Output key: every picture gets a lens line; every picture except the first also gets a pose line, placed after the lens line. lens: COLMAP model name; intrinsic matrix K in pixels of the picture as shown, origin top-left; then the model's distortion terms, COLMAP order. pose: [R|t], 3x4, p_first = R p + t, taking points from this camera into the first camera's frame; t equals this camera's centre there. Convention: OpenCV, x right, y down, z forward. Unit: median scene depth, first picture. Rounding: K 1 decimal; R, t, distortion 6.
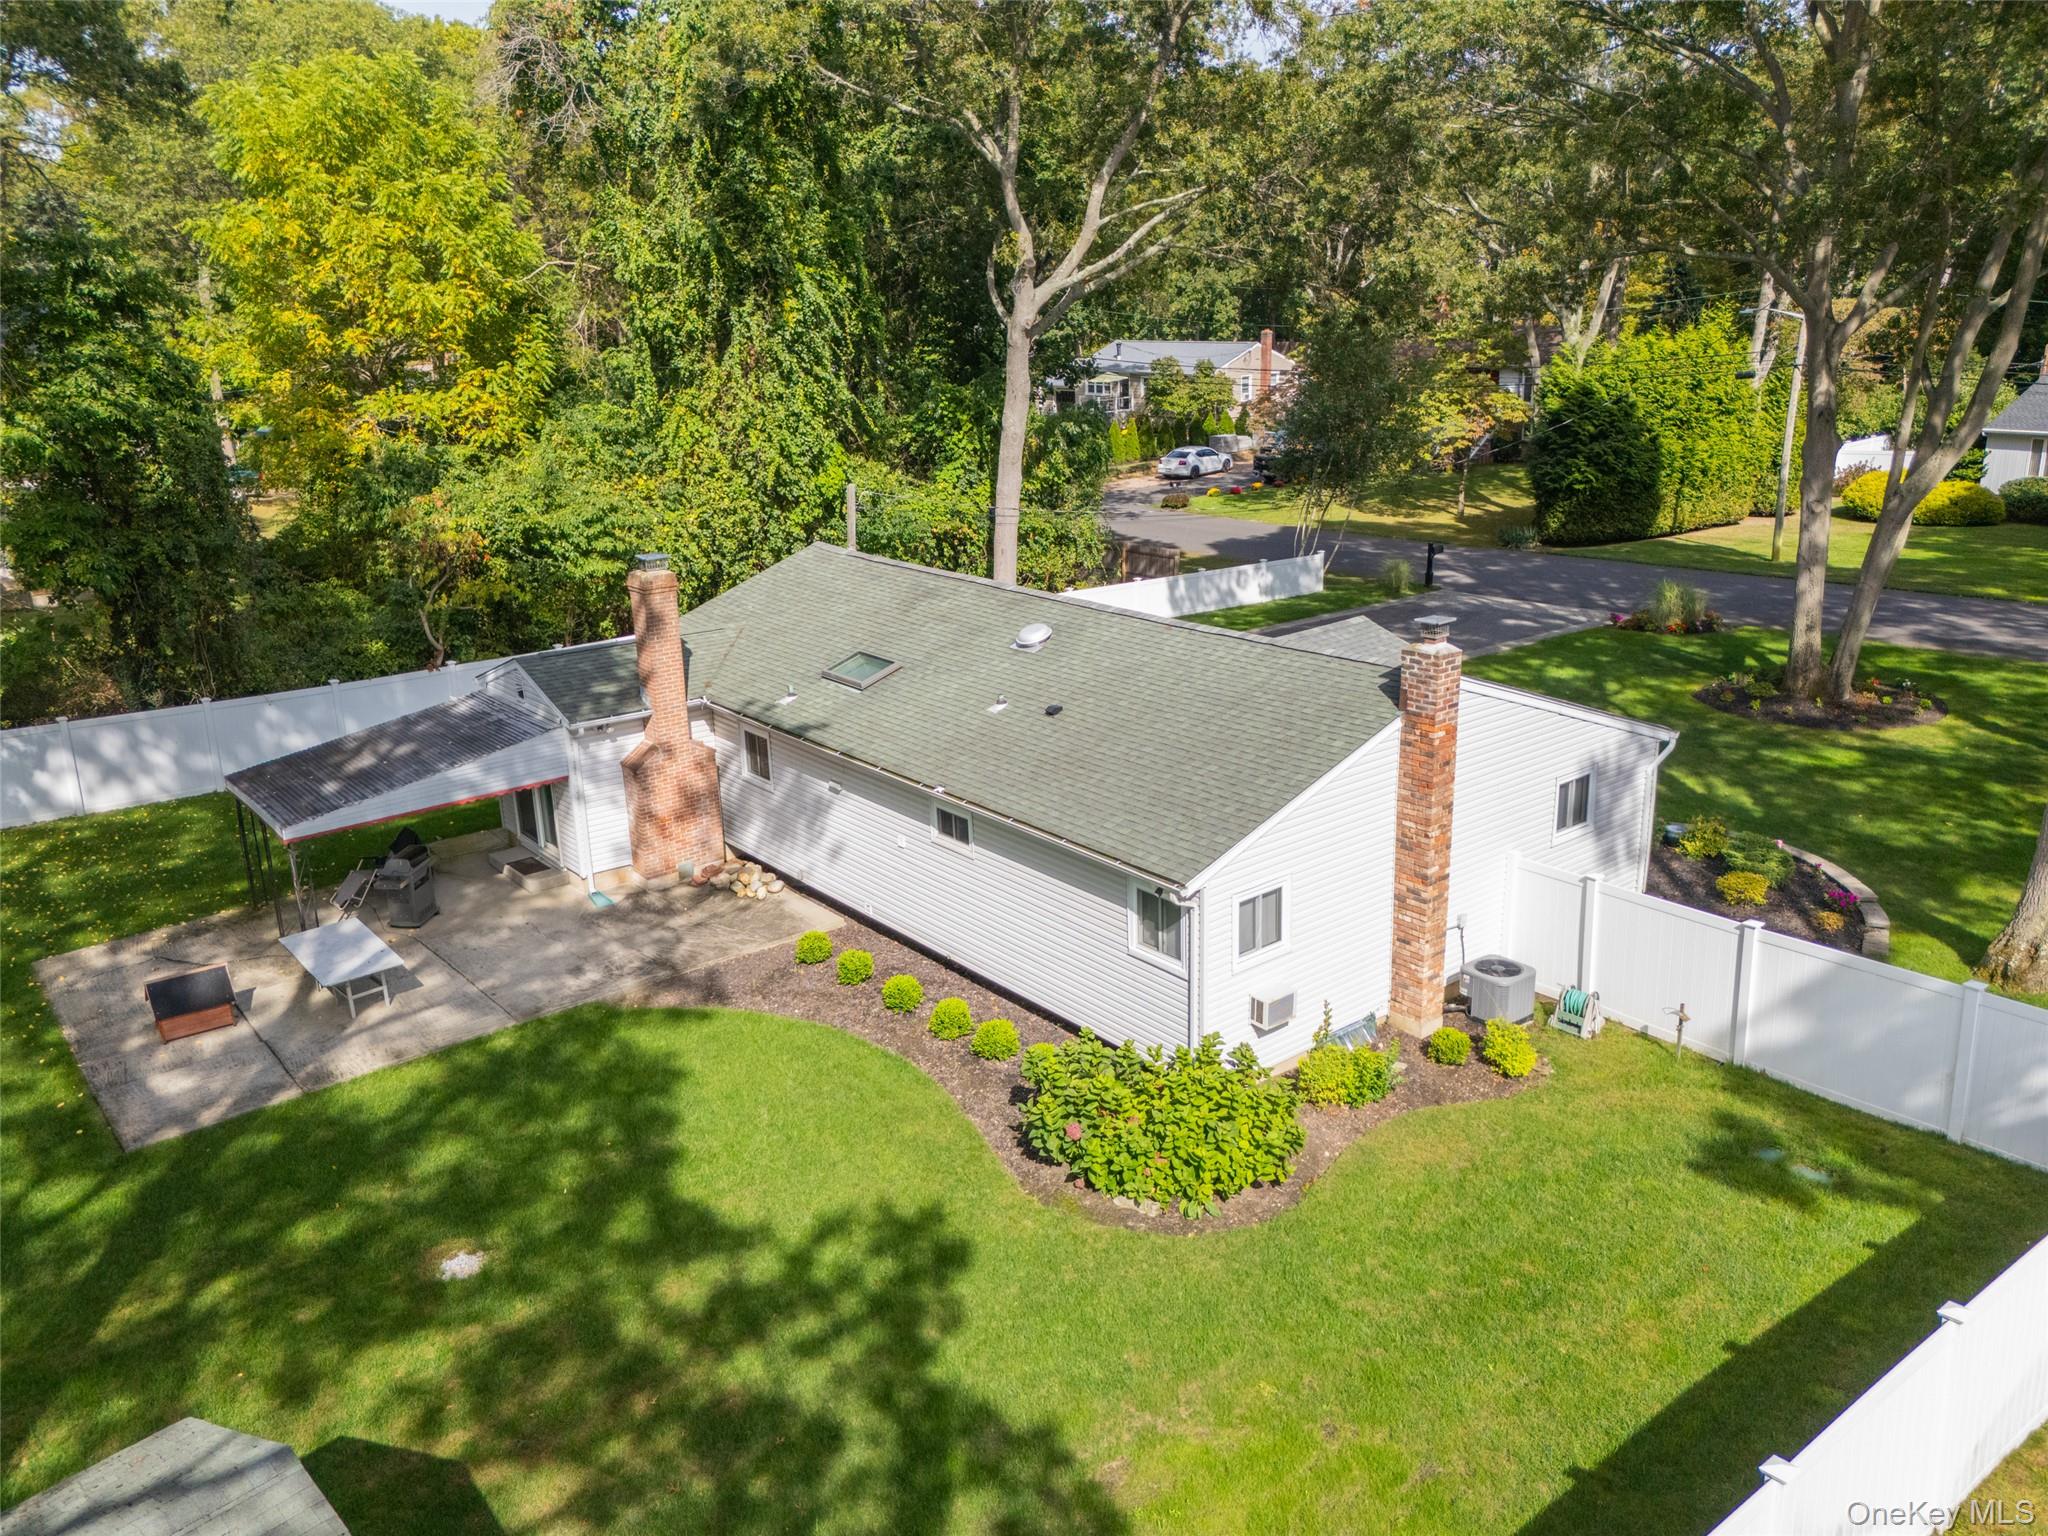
lens RADIAL K [[1603.3, 0, 1023.6], [0, 1603.3, 825.2], [0, 0, 1]] dist [0.062893, 0.001203]
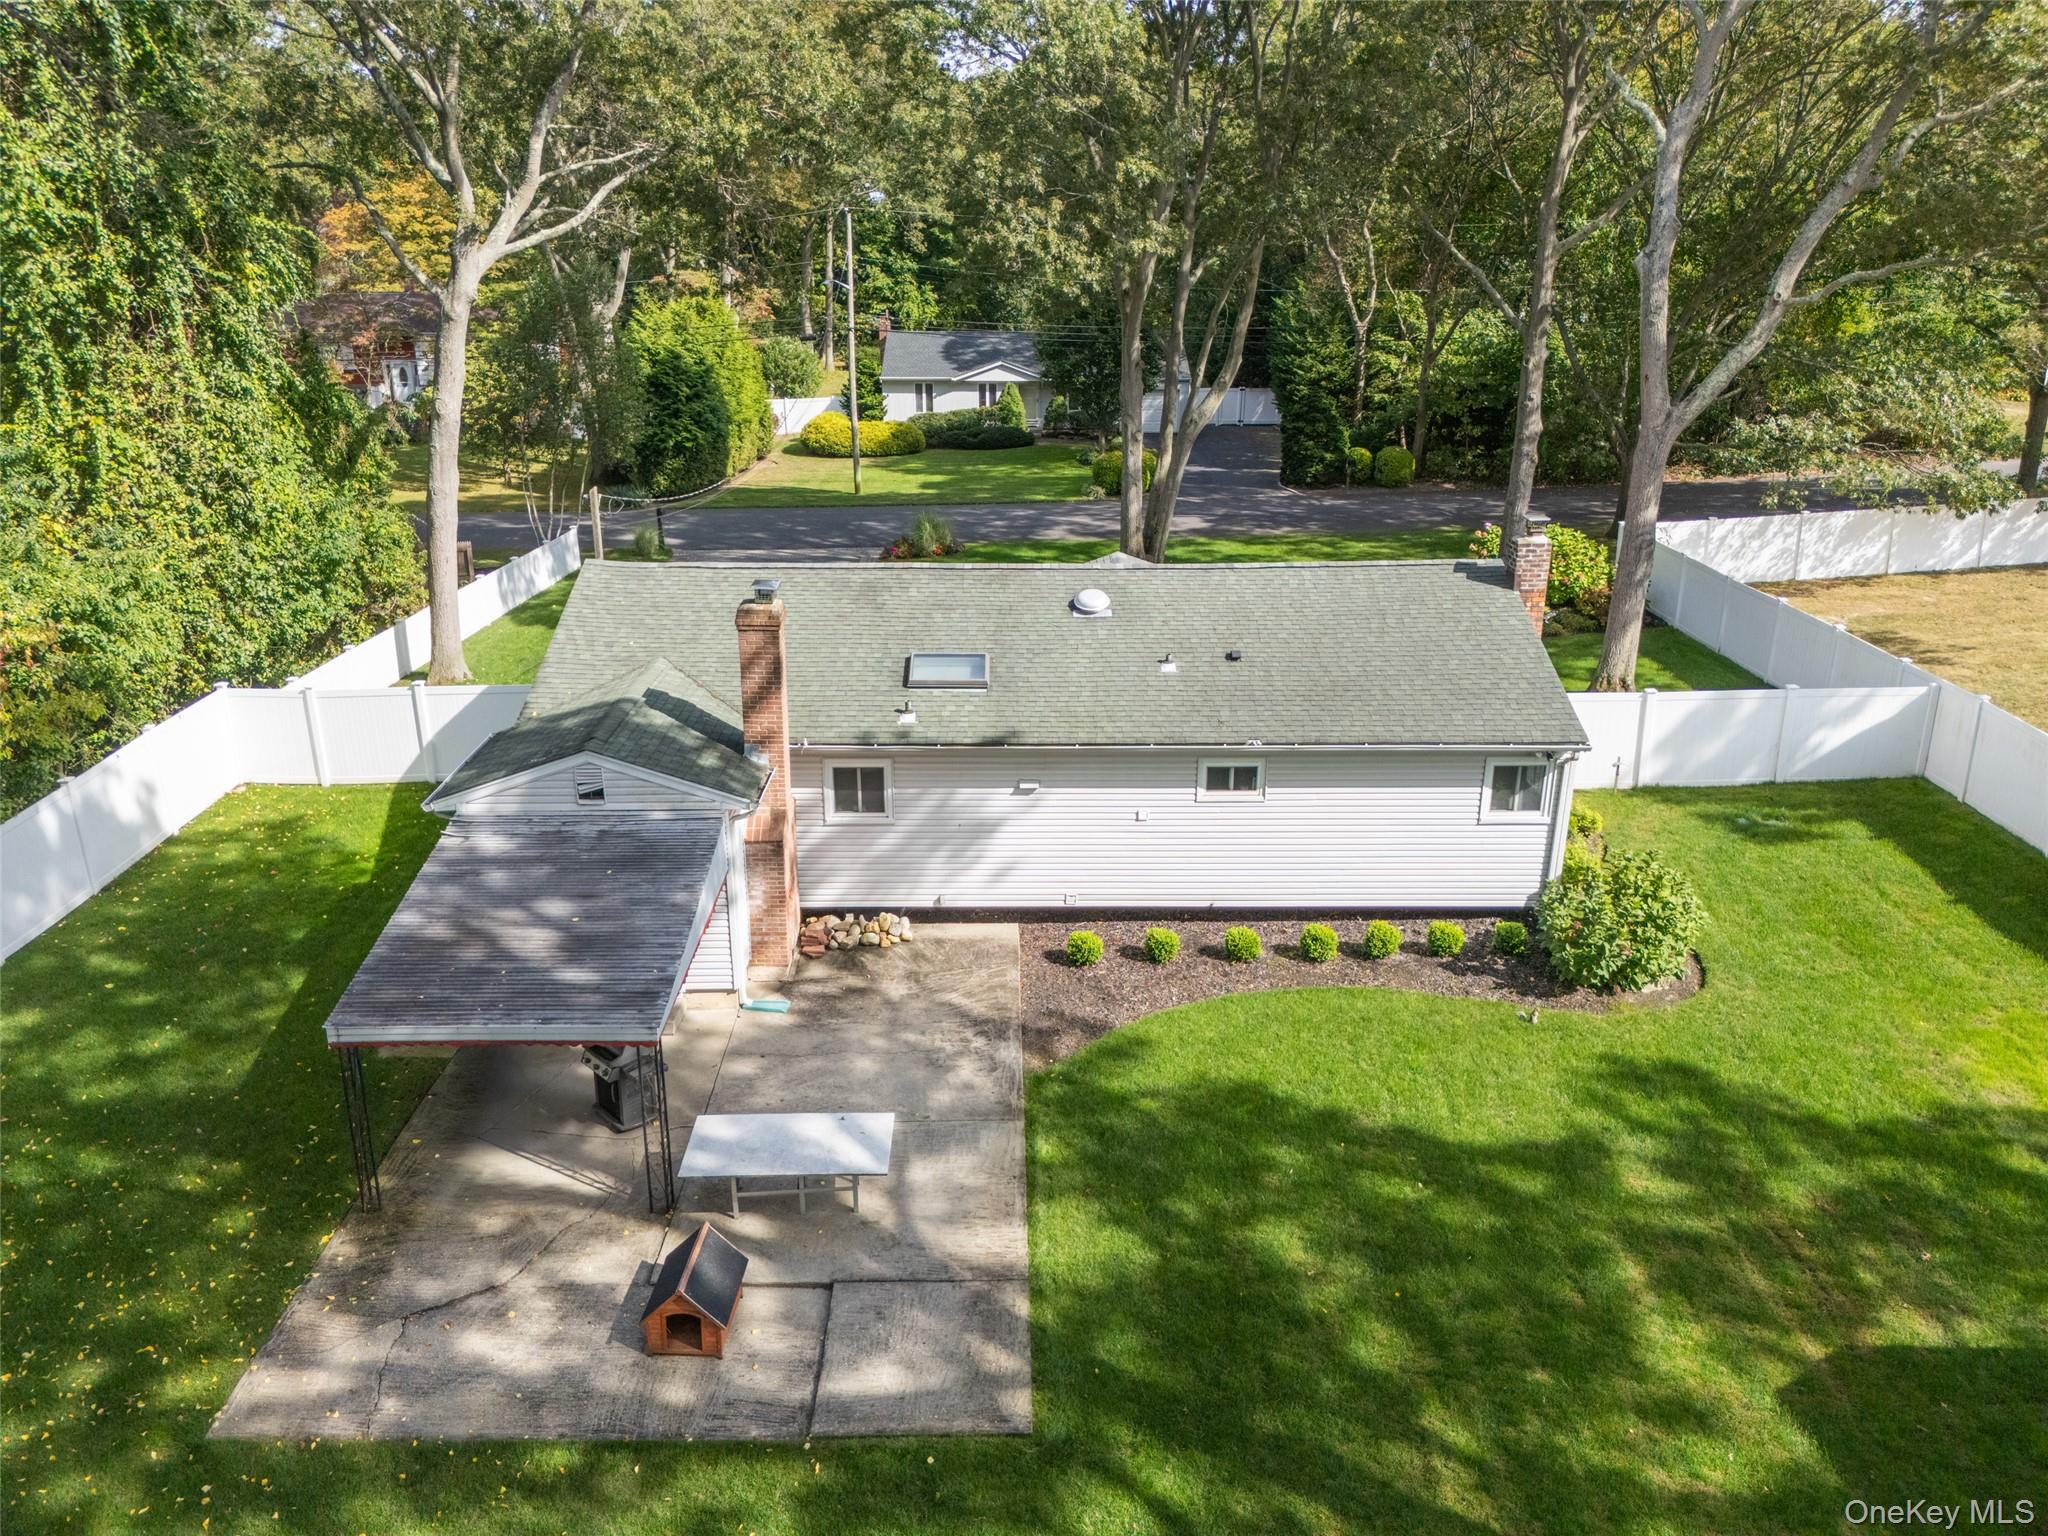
lens RADIAL K [[1579.4, 0, 1027.2], [0, 1579.4, 763.4], [0, 0, 1]] dist [0.067605, -0.078317]
pose [[0.599201, -0.237699, 0.764498, -0.945841], [0.246170, 0.963349, 0.106582, -0.157220], [-0.761812, 0.124333, 0.635754, 0.473537]]
